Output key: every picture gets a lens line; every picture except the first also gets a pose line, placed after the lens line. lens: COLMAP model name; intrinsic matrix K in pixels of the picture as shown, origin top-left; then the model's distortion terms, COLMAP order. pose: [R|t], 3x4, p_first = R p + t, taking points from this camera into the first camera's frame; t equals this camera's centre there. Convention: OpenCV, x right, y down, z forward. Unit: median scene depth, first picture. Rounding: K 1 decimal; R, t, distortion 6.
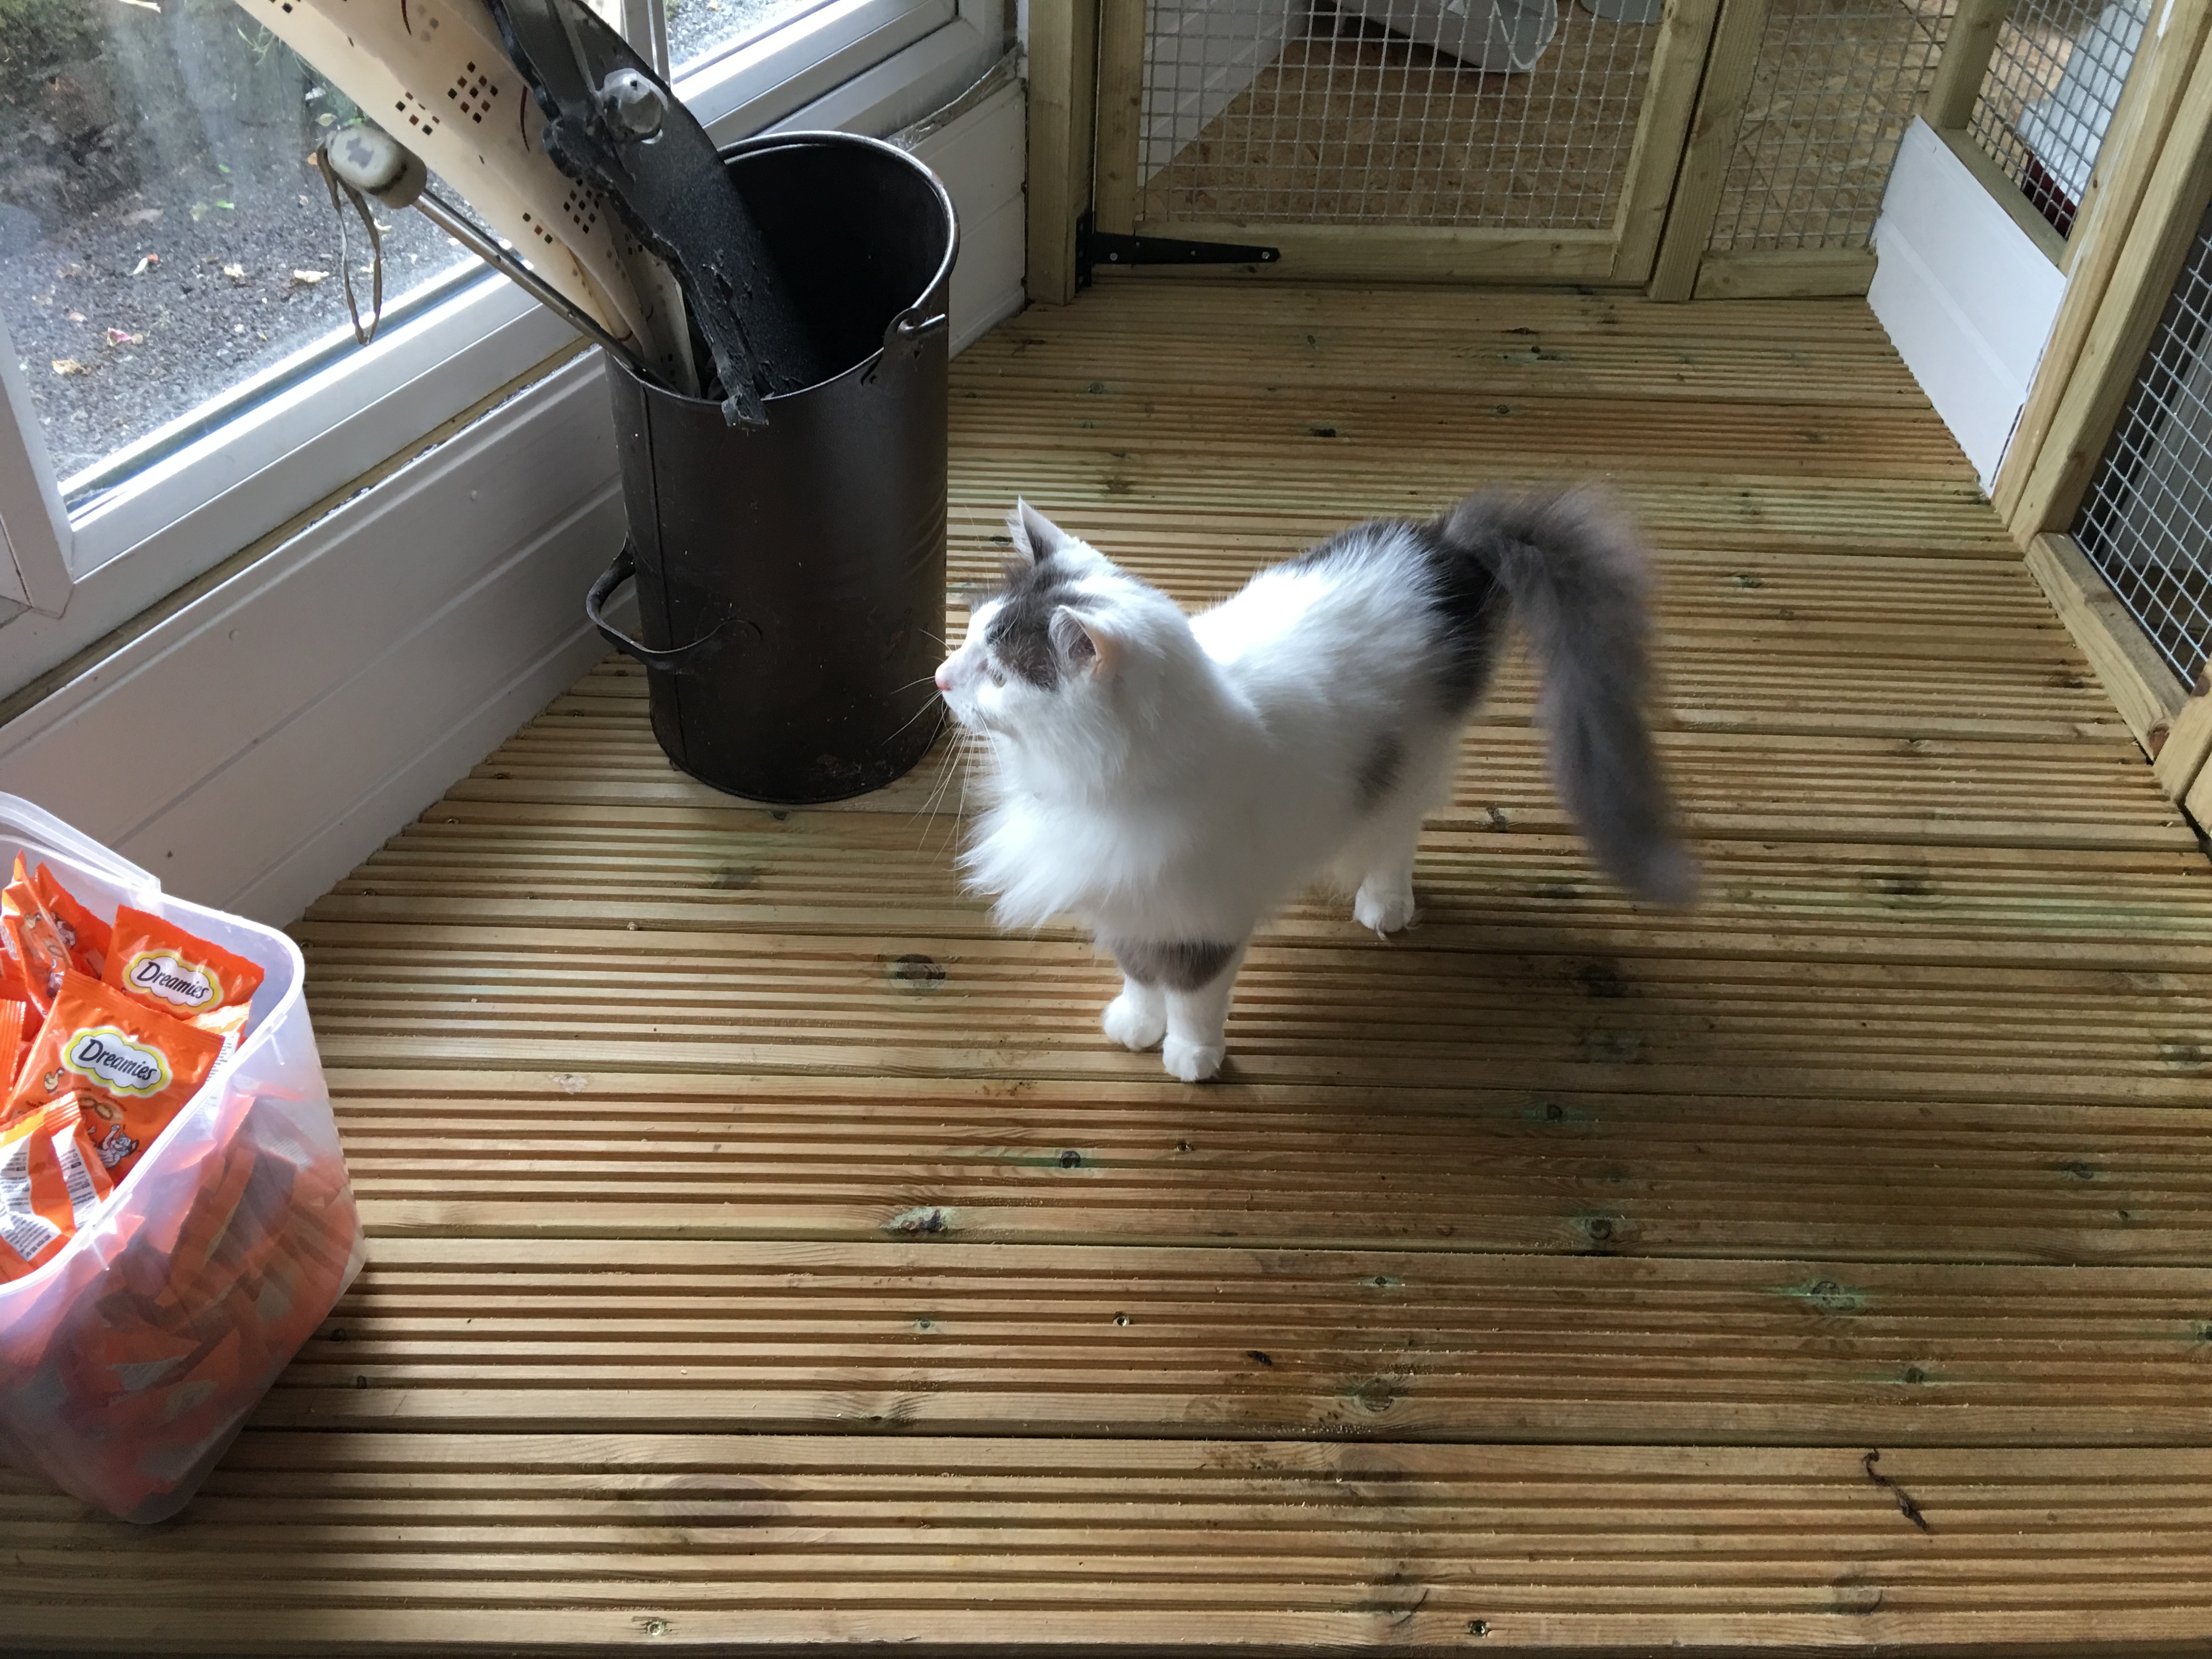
lens RADIAL K [[1861.2, 0, 1104.5], [0, 1861.2, 803.7], [0, 0, 1]] dist [0.089388, -0.154476]
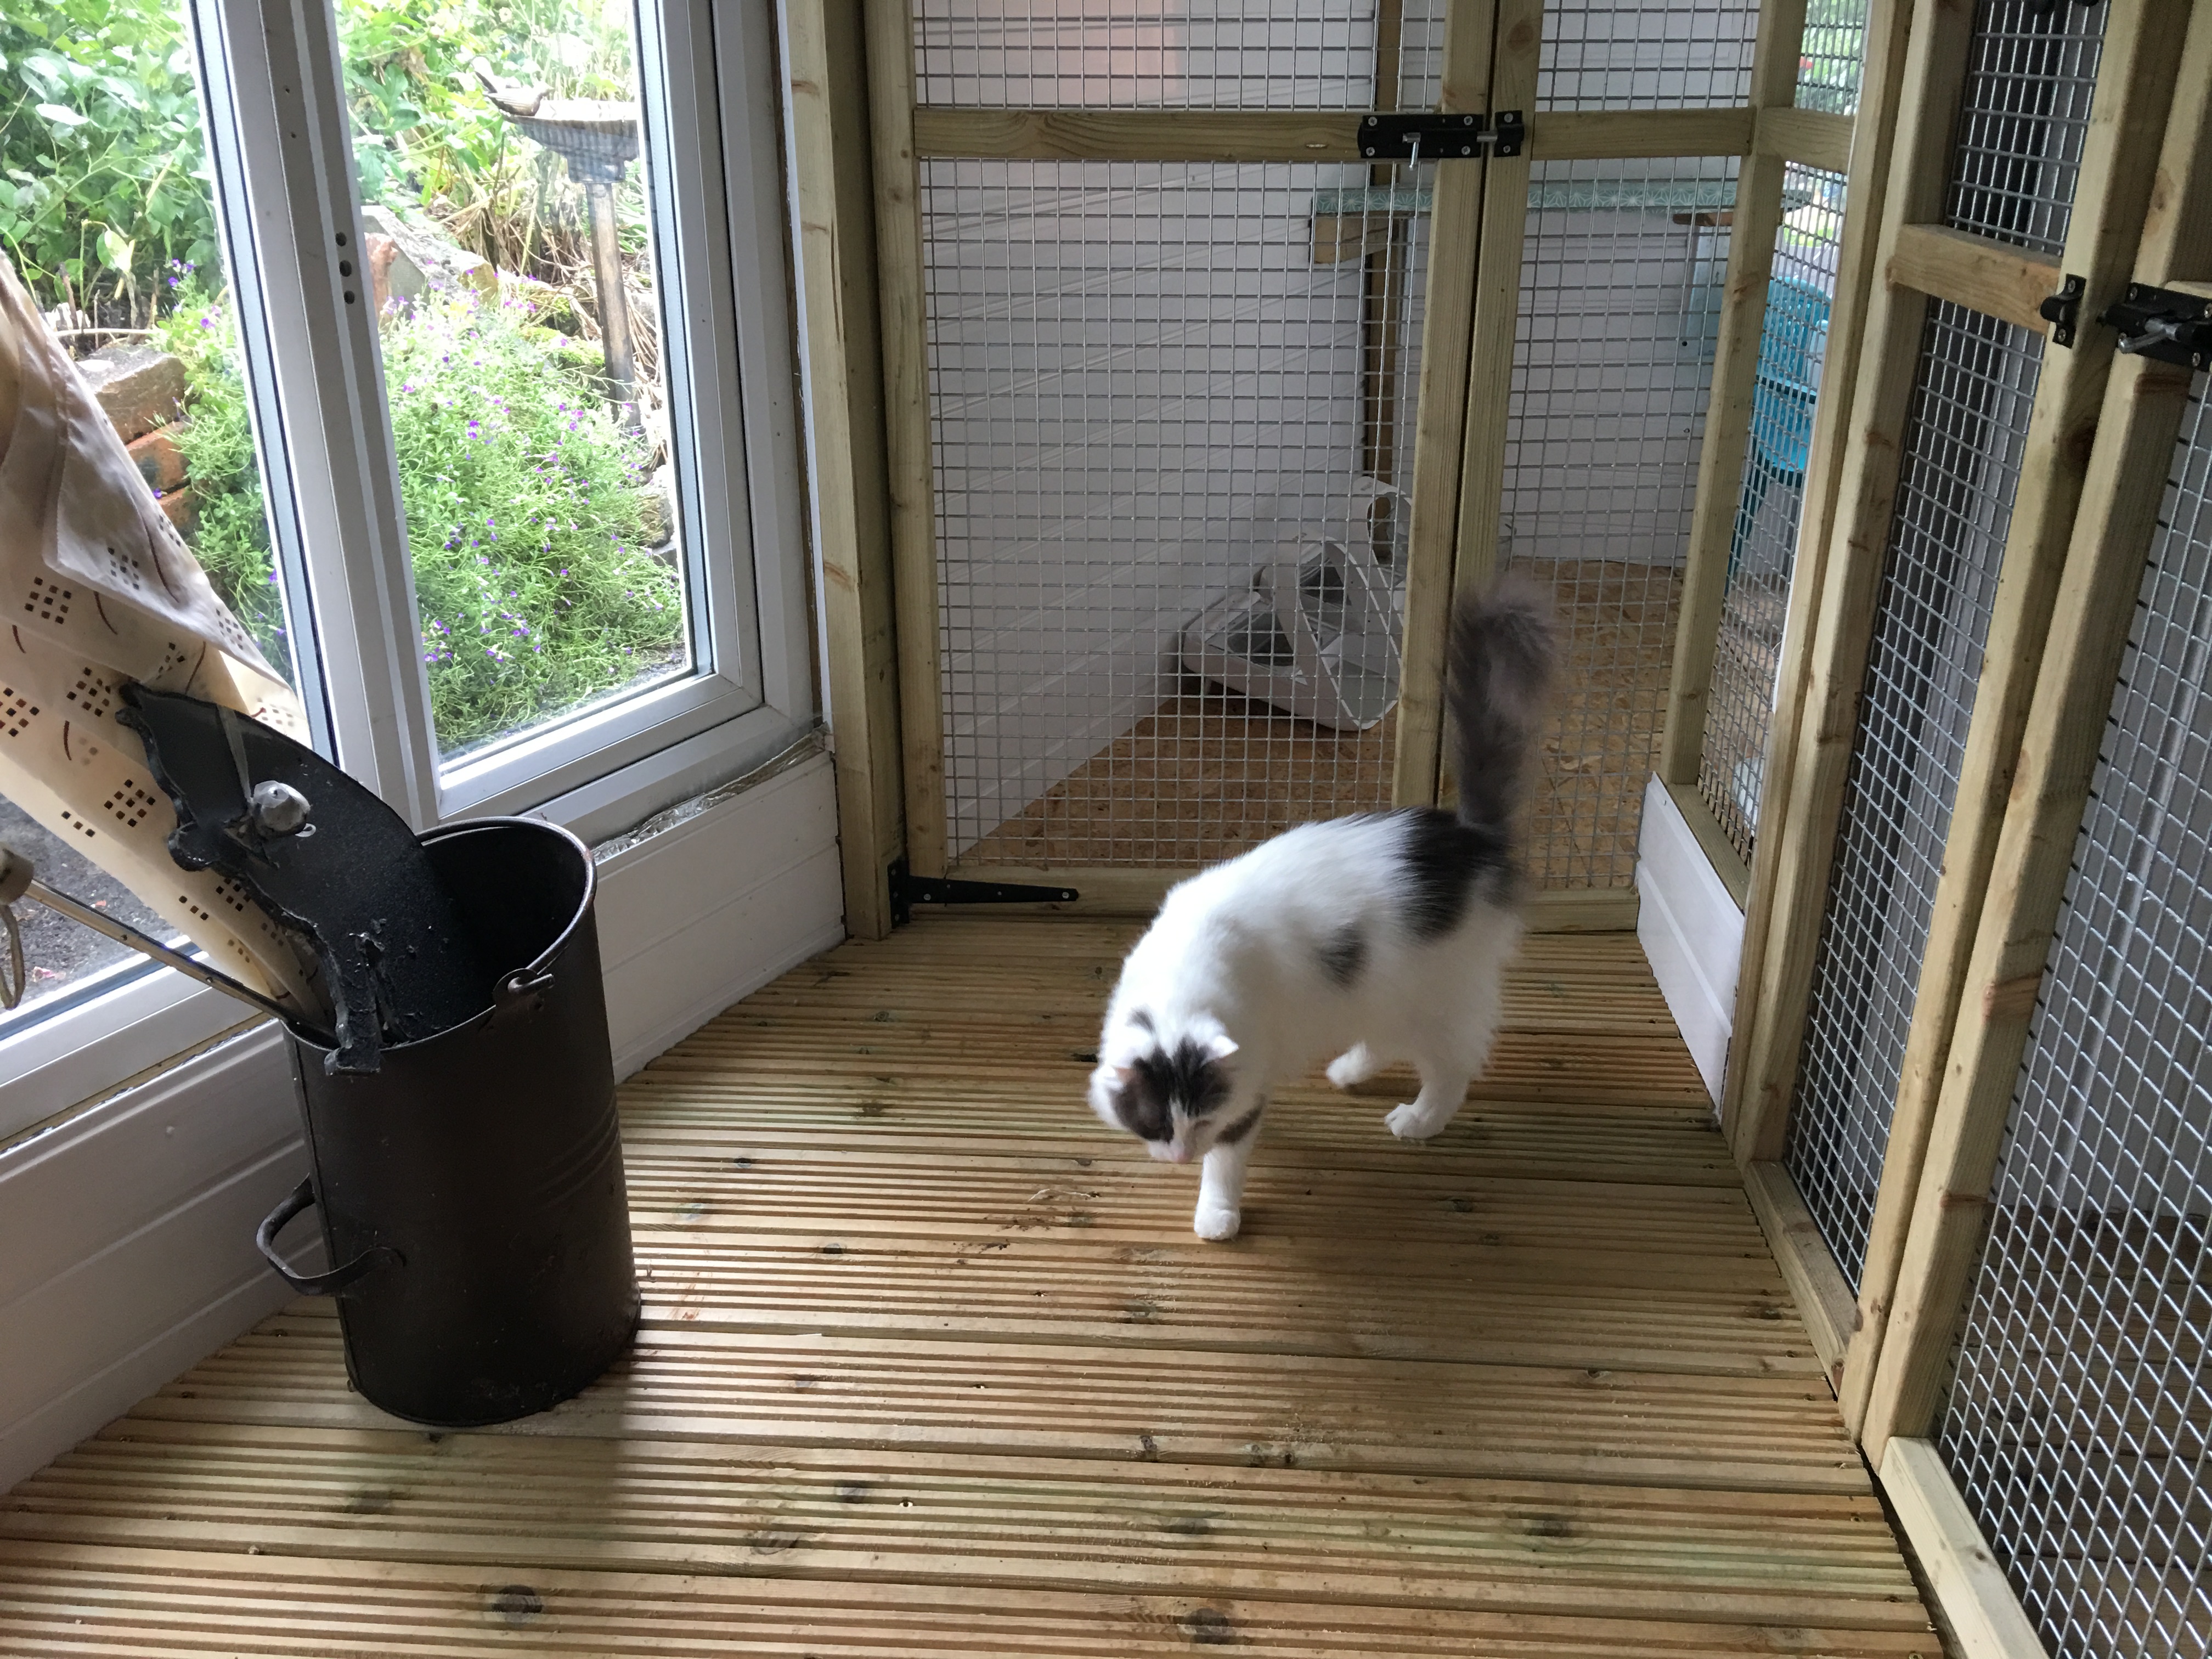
lens RADIAL K [[1861.2, 0, 1104.5], [0, 1861.2, 803.7], [0, 0, 1]] dist [0.089388, -0.154476]
pose [[0.997848, -0.008886, -0.064972, 0.256240], [-0.011726, 0.950627, -0.310114, -0.007960], [0.064520, 0.310208, 0.948477, -0.070886]]
